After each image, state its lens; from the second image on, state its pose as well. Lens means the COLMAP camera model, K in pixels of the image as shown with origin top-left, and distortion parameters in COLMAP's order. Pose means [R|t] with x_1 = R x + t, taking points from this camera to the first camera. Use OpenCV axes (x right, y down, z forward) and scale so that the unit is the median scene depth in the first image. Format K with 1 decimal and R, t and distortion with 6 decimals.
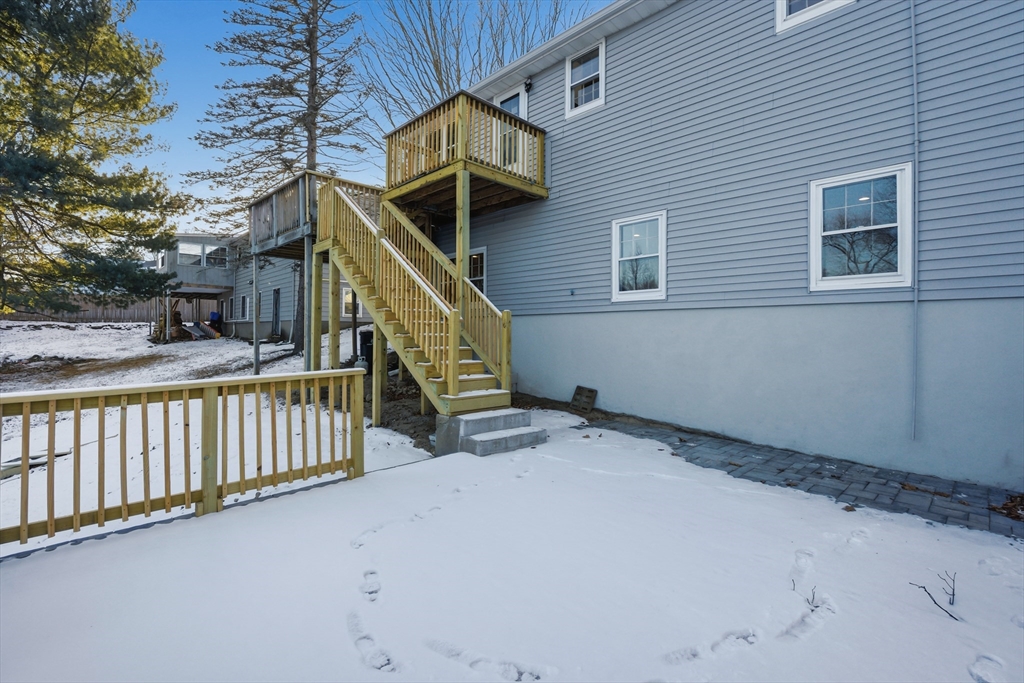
lens RADIAL K [[464.9, 0, 512.0], [0, 464.9, 341.5], [0, 0, 1]] dist [0.000954, 0.000454]
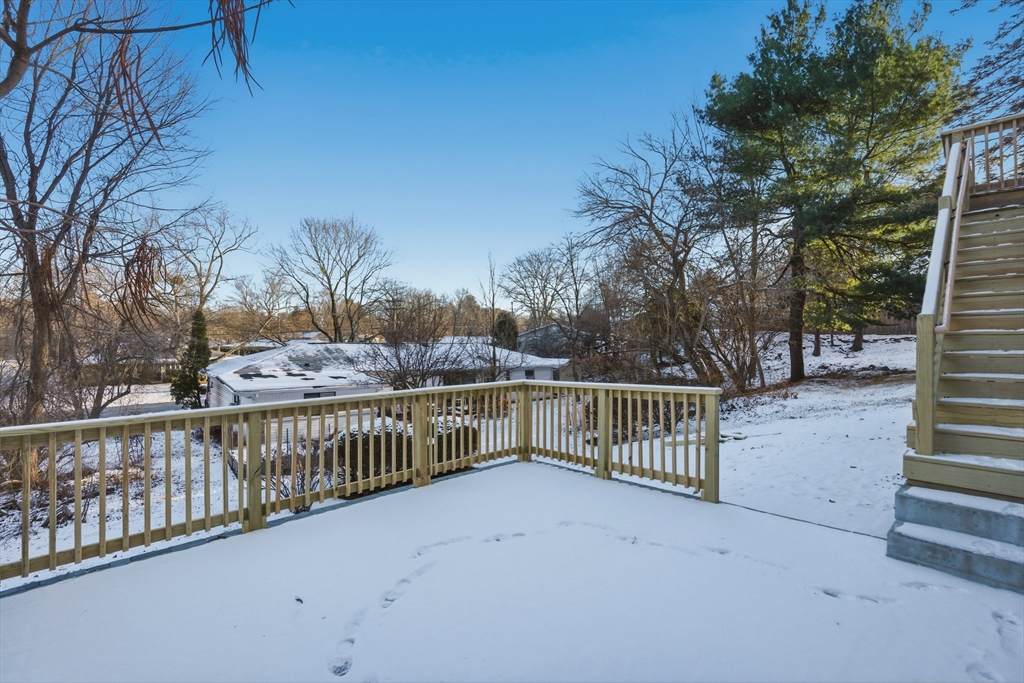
lens RADIAL K [[464.9, 0, 512.0], [0, 464.9, 341.5], [0, 0, 1]] dist [0.000954, 0.000454]
pose [[0.013674, -0.008497, -0.999870, 0.605366], [-0.016957, 0.999818, -0.008729, -0.019187], [0.999763, 0.017074, 0.013527, 0.574044]]
